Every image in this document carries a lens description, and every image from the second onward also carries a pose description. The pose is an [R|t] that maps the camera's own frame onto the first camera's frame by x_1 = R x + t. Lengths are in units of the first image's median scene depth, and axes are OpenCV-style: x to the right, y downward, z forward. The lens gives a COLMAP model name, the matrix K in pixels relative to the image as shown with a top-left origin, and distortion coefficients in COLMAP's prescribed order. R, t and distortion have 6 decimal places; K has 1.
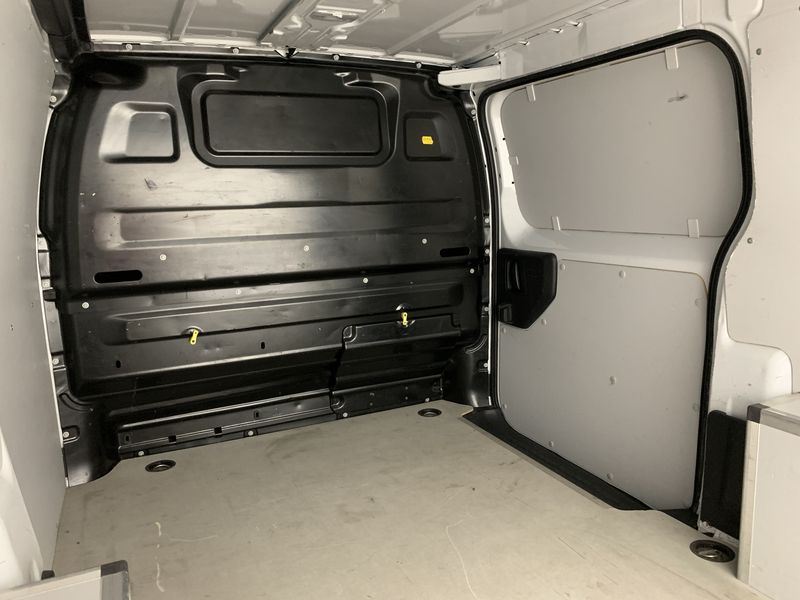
lens RADIAL K [[618.1, 0, 400.7], [0, 618.1, 301.7], [0, 0, 1]] dist [0.007716, -0.000748]
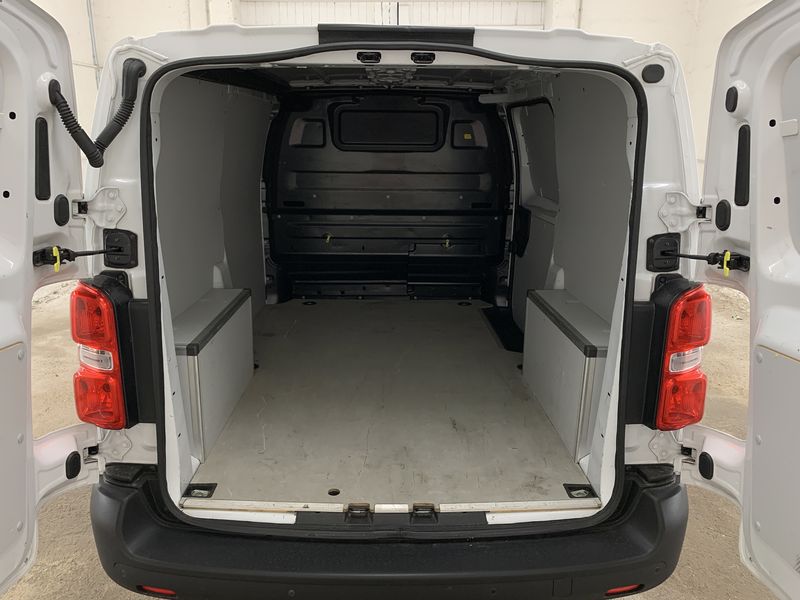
lens RADIAL K [[634.0, 0, 396.5], [0, 634.0, 307.4], [0, 0, 1]] dist [0.001518, -0.001323]
pose [[0.909060, 0.146647, -0.390006, 0.636581], [-0.106499, 0.986704, 0.122776, 0.003543], [0.402825, -0.070076, 0.912590, -0.704851]]
